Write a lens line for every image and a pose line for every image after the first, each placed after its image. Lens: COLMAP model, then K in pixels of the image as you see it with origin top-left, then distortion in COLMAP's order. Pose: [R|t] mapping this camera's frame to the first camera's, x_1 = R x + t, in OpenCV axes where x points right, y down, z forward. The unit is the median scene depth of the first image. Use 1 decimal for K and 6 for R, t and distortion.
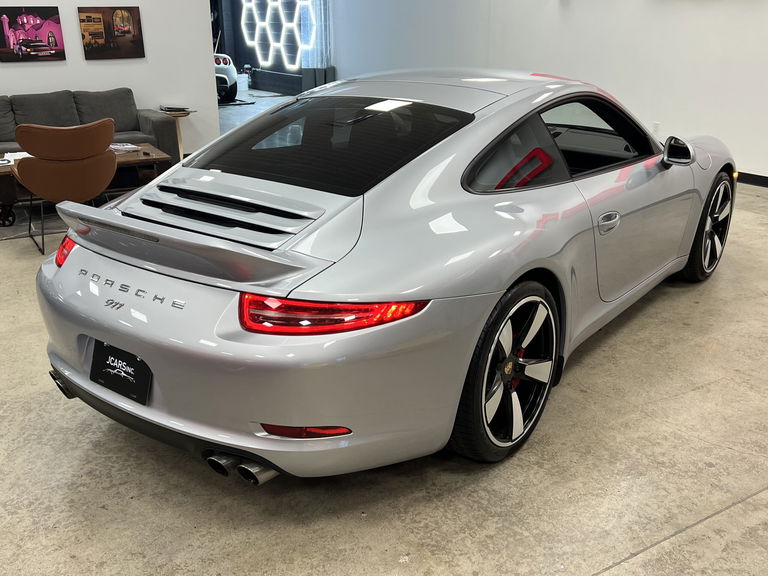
lens RADIAL K [[752.5, 0, 384.1], [0, 752.5, 285.0], [0, 0, 1]] dist [0.001725, 0.000000]
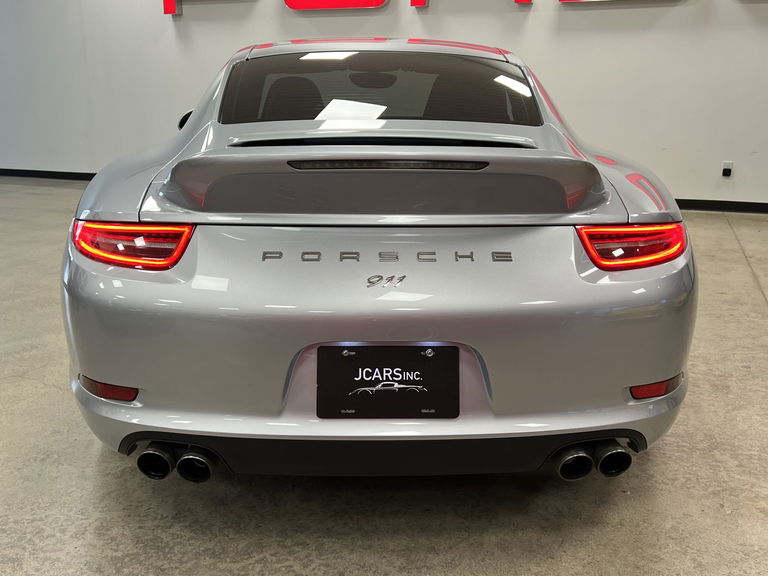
lens RADIAL K [[752.5, 0, 382.7], [0, 752.5, 287.2], [0, 0, 1]] dist [0.001725, 0.000000]
pose [[0.789648, -0.147067, 0.595674, -0.709070], [0.202241, 0.978980, -0.026396, 0.046137], [-0.579271, 0.141313, 0.802792, 0.446316]]
